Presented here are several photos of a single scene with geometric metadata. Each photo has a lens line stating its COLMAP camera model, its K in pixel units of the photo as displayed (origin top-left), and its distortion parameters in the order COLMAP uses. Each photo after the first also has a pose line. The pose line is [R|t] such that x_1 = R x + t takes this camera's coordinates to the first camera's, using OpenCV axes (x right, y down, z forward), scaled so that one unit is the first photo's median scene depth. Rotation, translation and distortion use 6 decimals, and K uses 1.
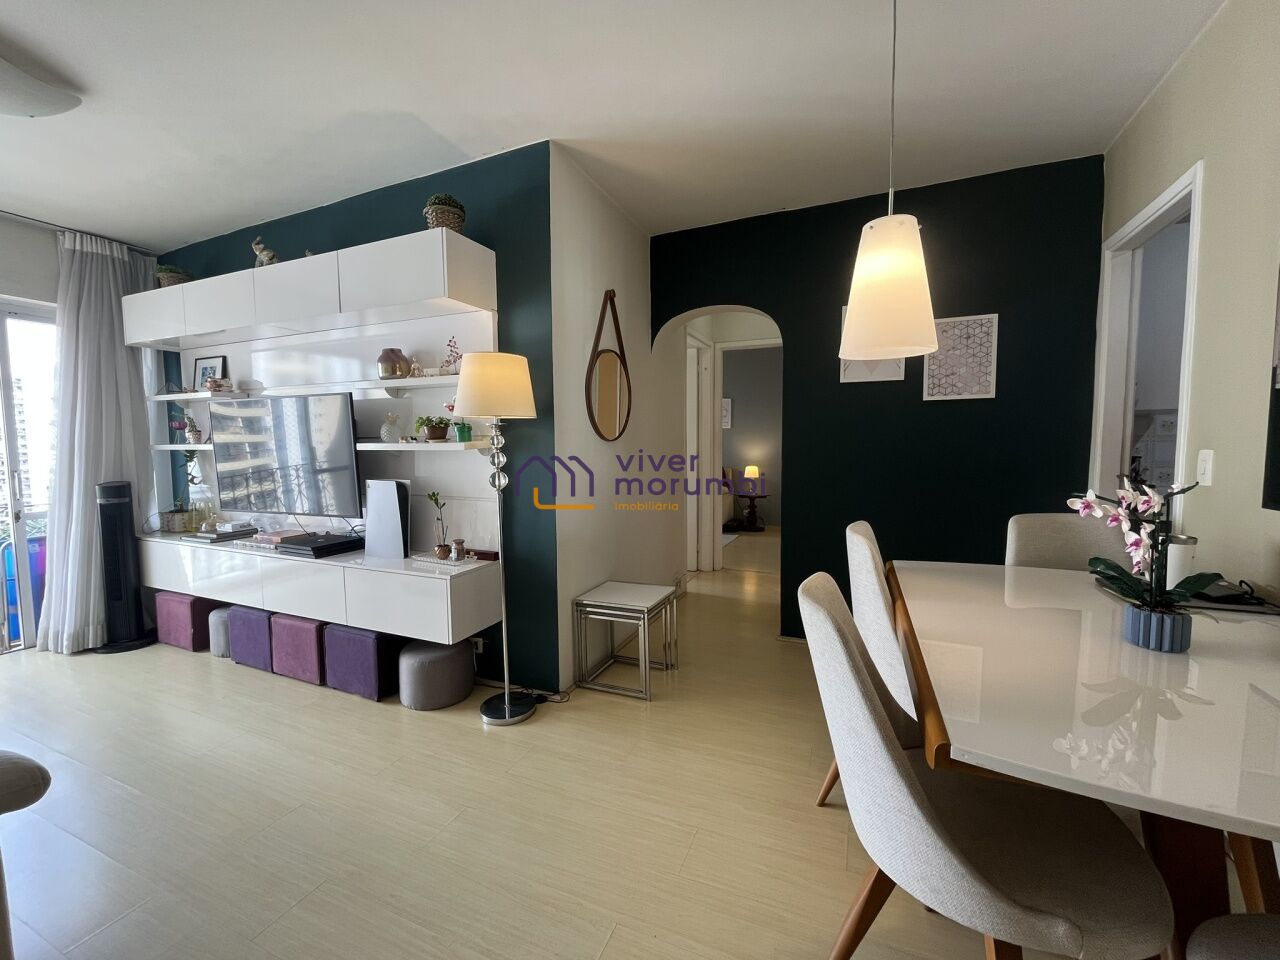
lens RADIAL K [[518.1, 0, 637.5], [0, 518.1, 481.8], [0, 0, 1]] dist [-0.003551, -0.000279]
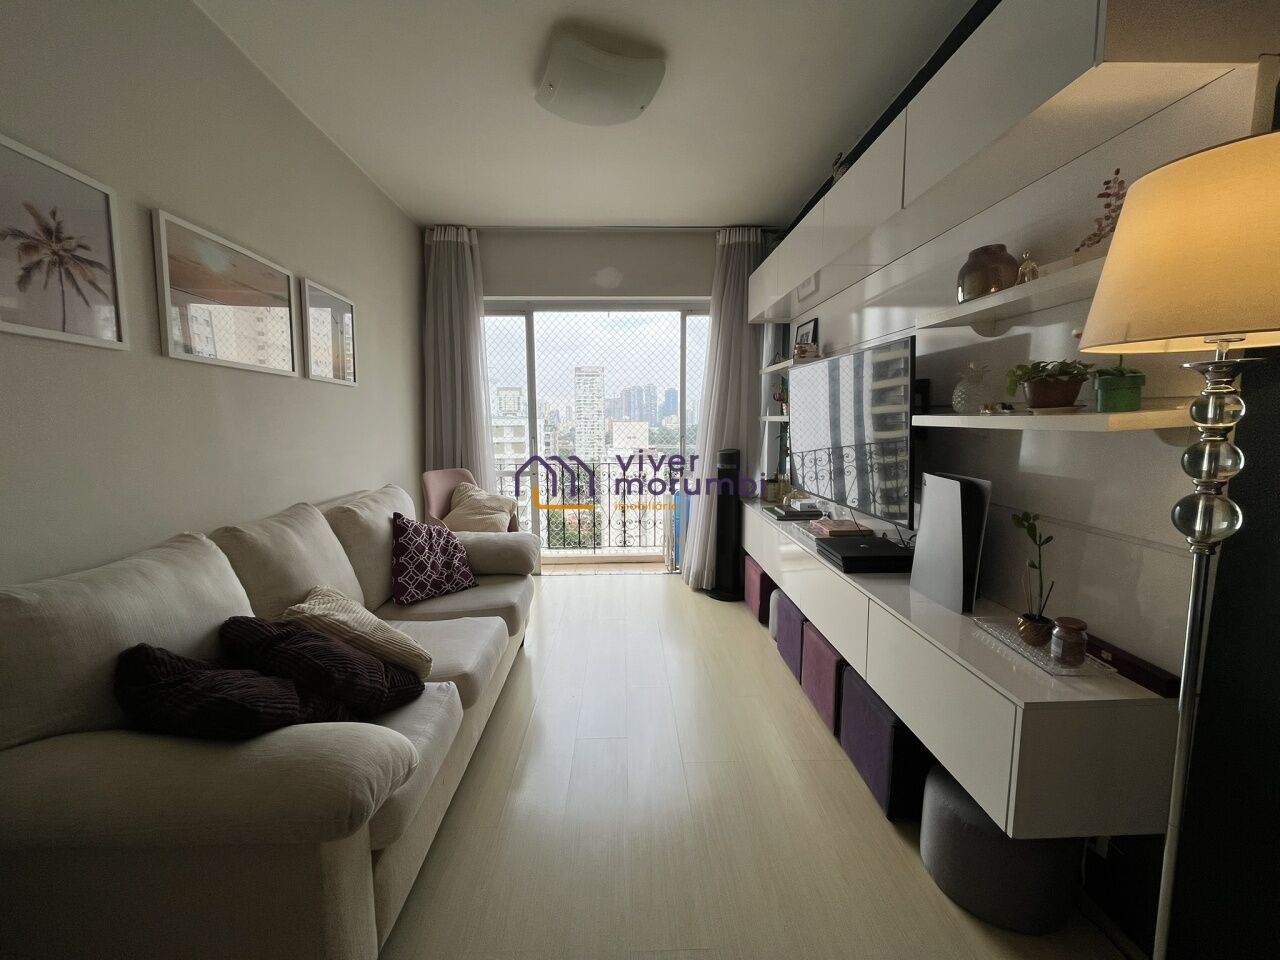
lens RADIAL K [[518.1, 0, 638.6], [0, 518.1, 480.8], [0, 0, 1]] dist [-0.003551, -0.000279]
pose [[0.422080, 0.113276, -0.899454, -0.094728], [-0.061724, 0.993451, 0.096149, -0.033289], [0.904455, 0.014936, 0.426308, 0.407178]]
